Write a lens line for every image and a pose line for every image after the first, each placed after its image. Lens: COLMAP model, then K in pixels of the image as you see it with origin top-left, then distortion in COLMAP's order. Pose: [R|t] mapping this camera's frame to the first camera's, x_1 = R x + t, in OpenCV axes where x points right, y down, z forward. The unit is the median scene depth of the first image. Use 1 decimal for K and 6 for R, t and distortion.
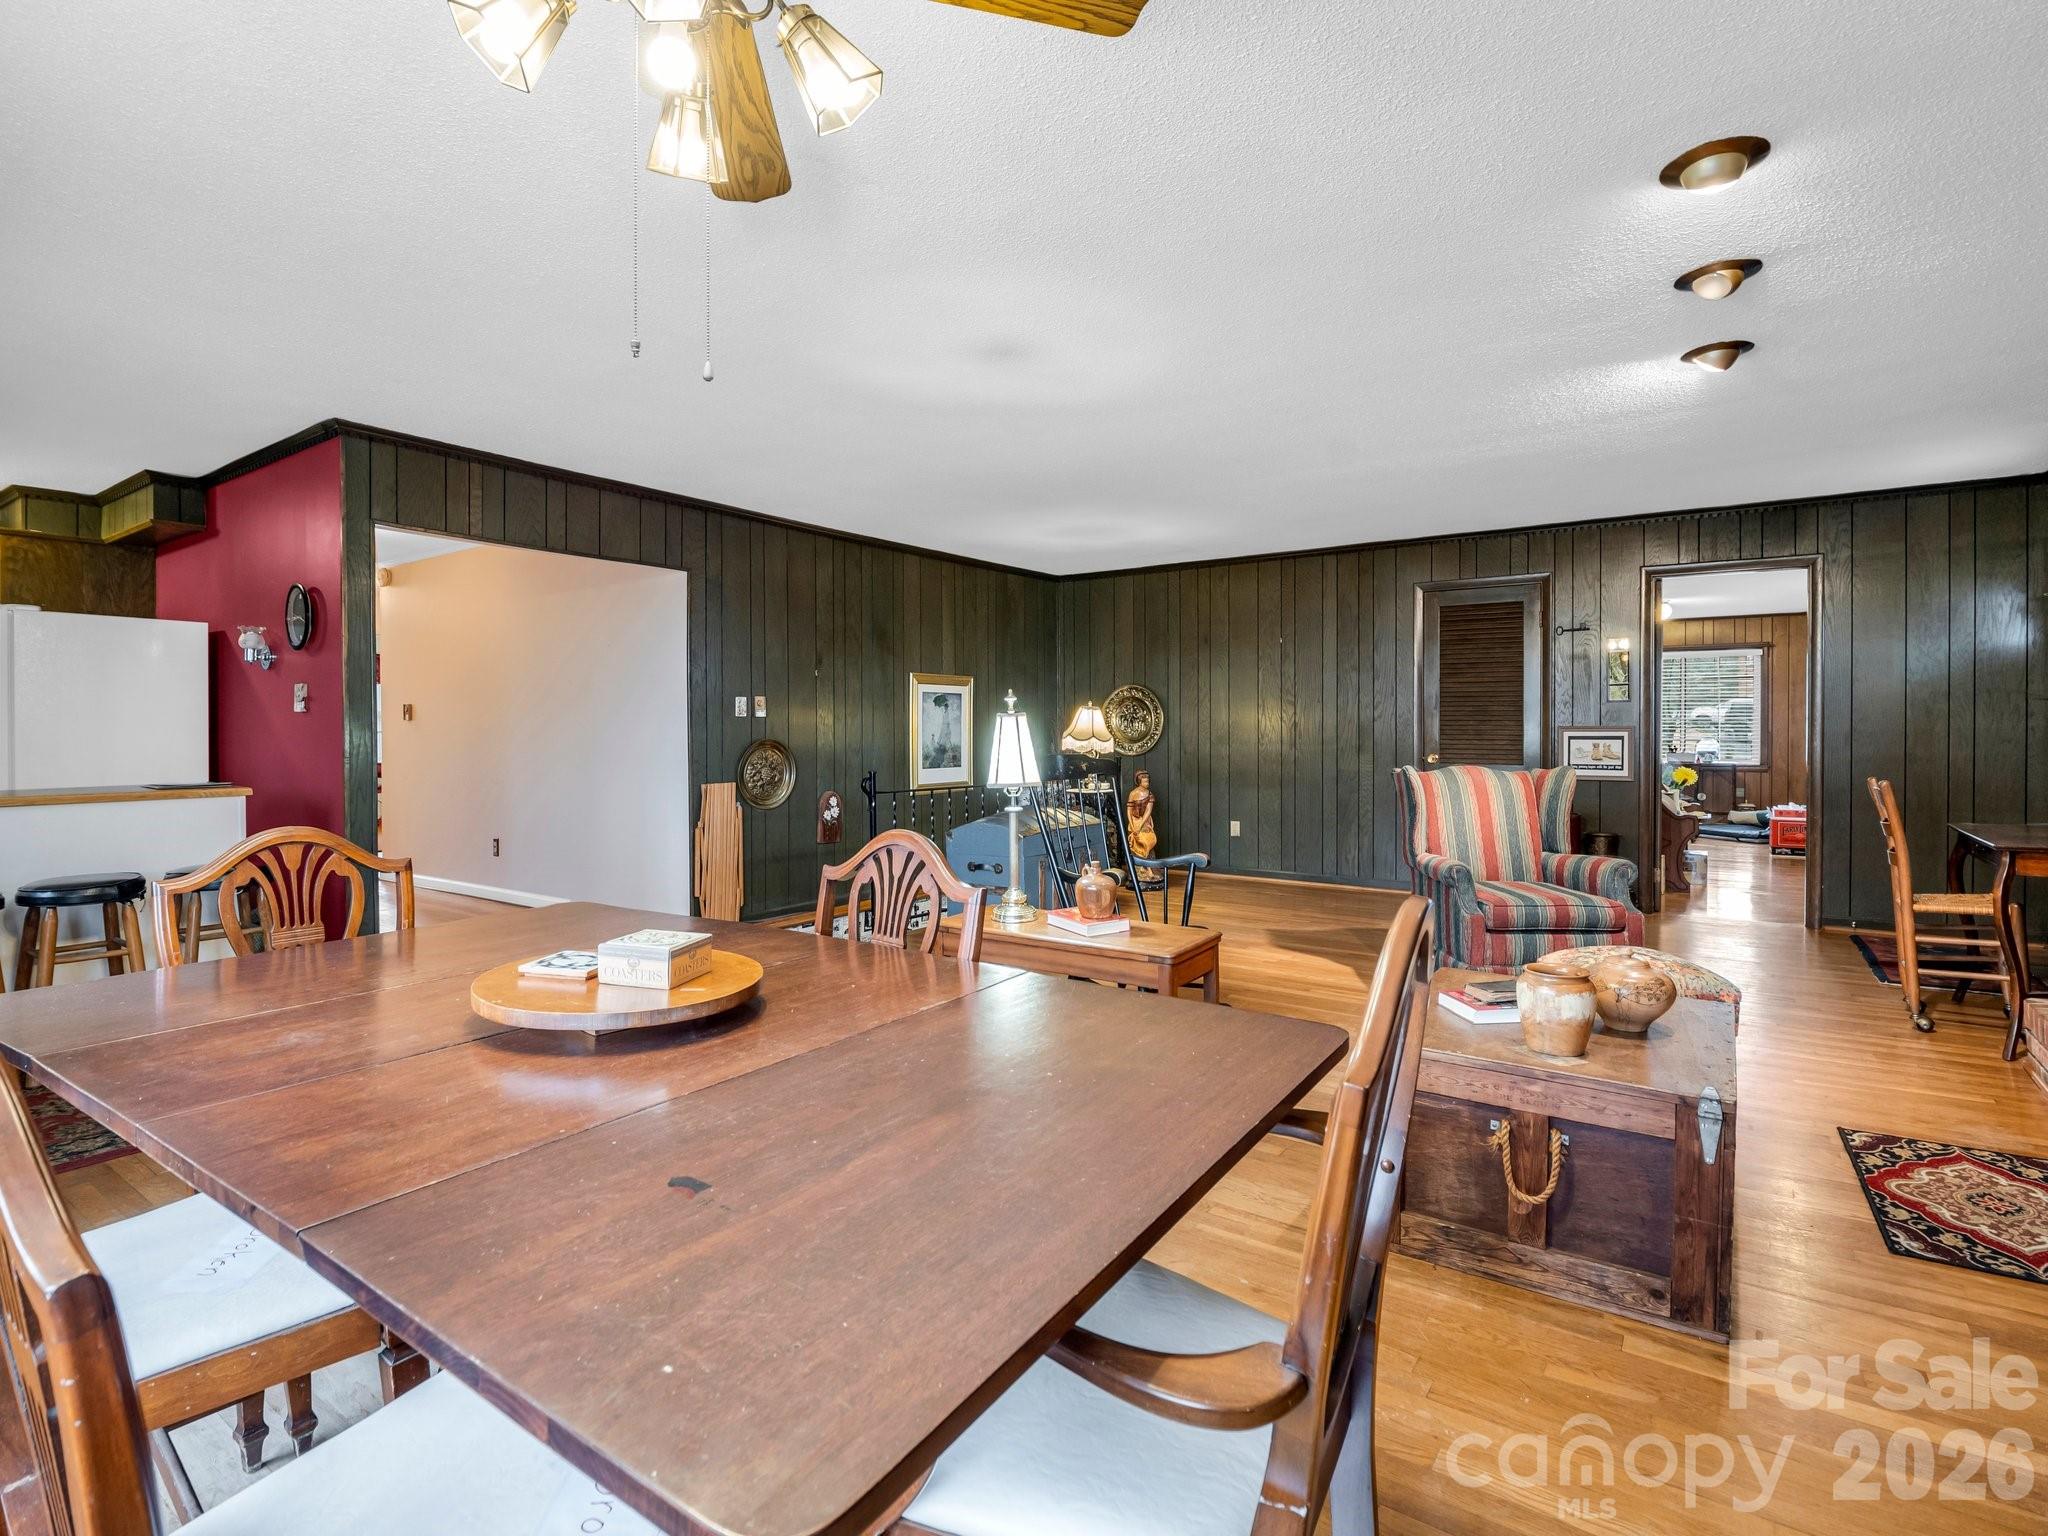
lens RADIAL K [[1014.0, 0, 1028.7], [0, 1014.0, 746.5], [0, 0, 1]] dist [-0.002575, -0.000211]
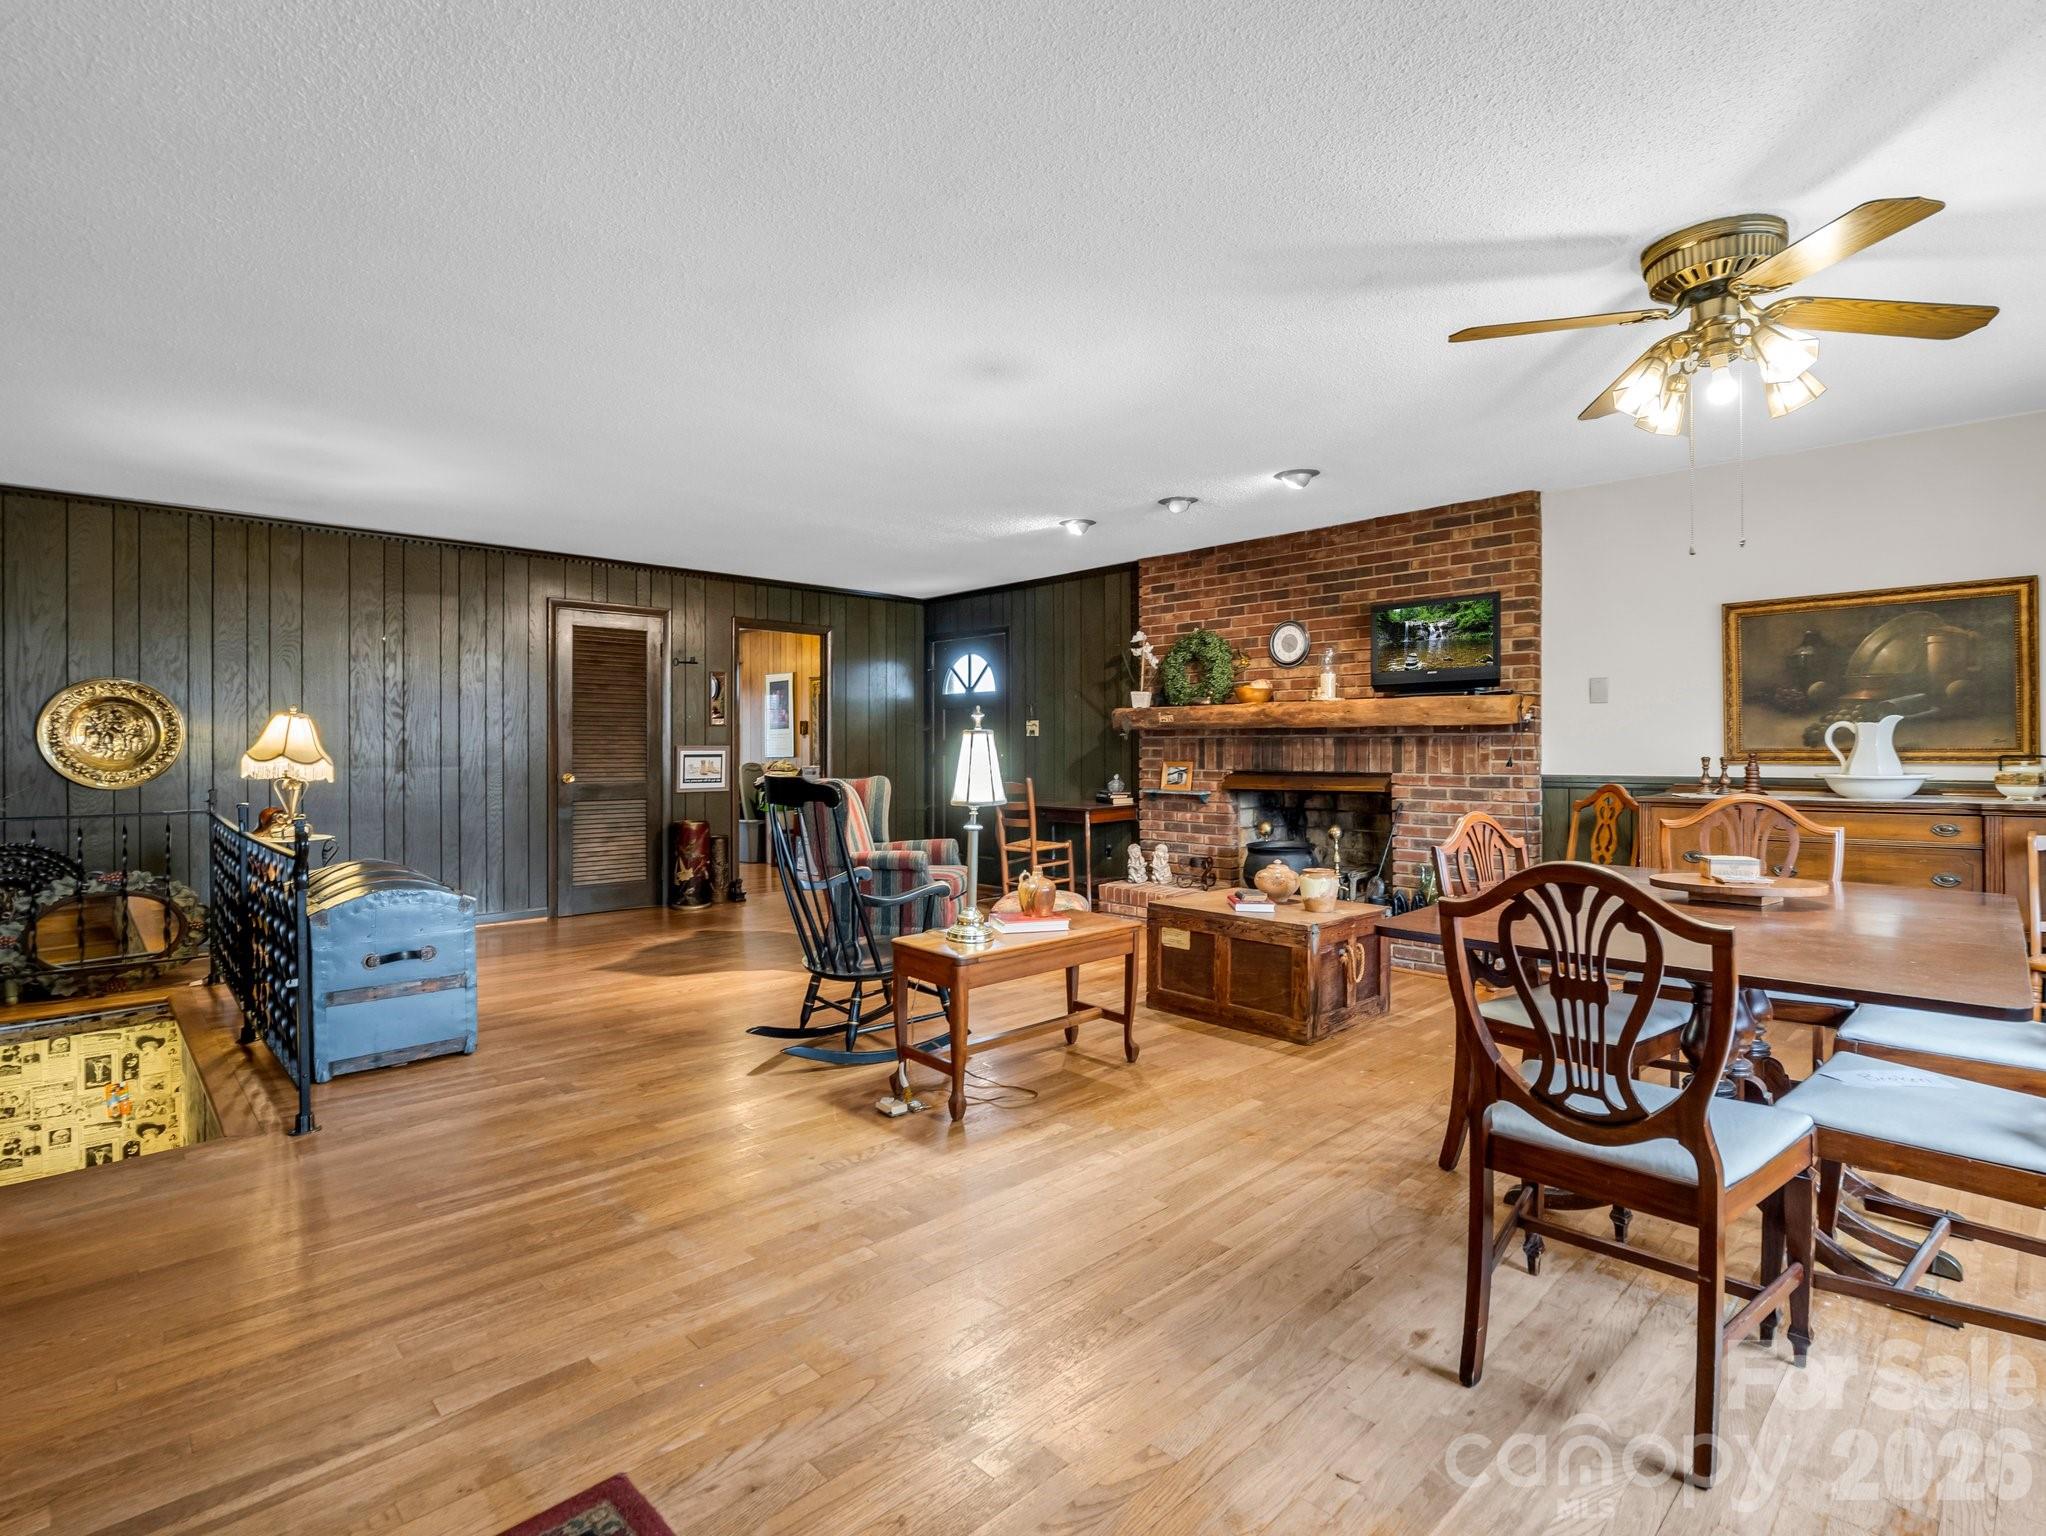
lens RADIAL K [[1013.0, 0, 1027.6], [0, 1013.0, 763.6], [0, 0, 1]] dist [-0.002575, -0.000211]
pose [[0.225596, -0.013683, 0.974125, -0.465060], [0.017557, 0.999796, 0.009978, -0.004173], [-0.974063, 0.014851, 0.225790, 0.345747]]
